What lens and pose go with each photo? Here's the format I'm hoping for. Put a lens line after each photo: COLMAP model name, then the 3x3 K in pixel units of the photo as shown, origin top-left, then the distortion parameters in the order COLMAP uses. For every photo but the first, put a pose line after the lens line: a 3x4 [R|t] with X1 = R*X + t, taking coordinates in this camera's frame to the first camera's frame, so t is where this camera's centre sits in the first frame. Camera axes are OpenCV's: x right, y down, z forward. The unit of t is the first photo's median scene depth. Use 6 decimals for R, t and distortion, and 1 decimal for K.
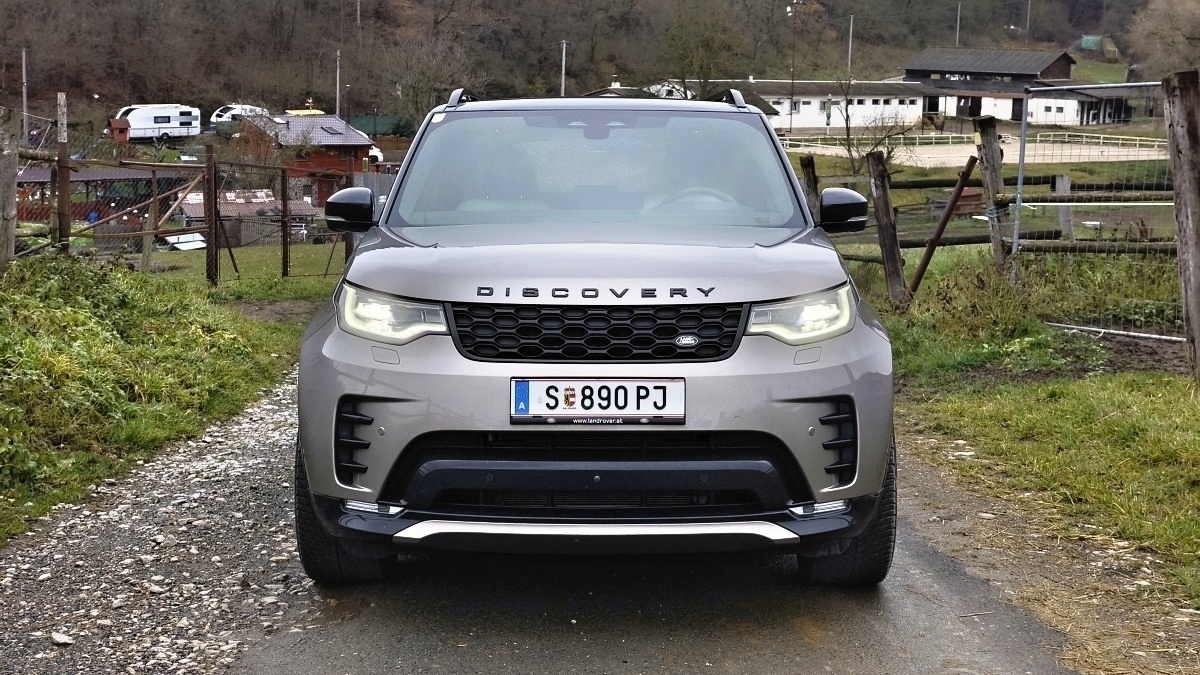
lens RADIAL K [[1892.0, 0, 626.4], [0, 1892.0, 336.1], [0, 0, 1]] dist [0.086651, -0.264872]
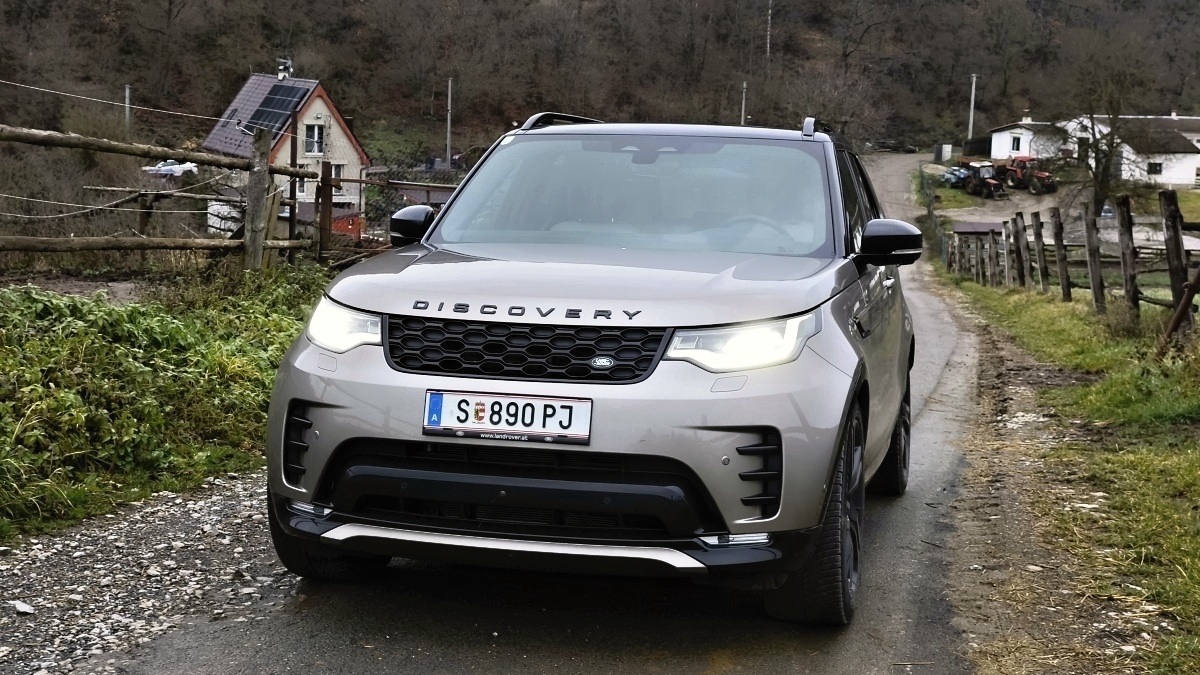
lens RADIAL K [[1892.0, 0, 626.4], [0, 1892.0, 336.1], [0, 0, 1]] dist [0.086651, -0.264872]
pose [[0.966175, 0.045293, -0.253878, 0.269395], [-0.049794, 0.998695, -0.011325, -0.000661], [0.253034, 0.023583, 0.967170, 0.029803]]
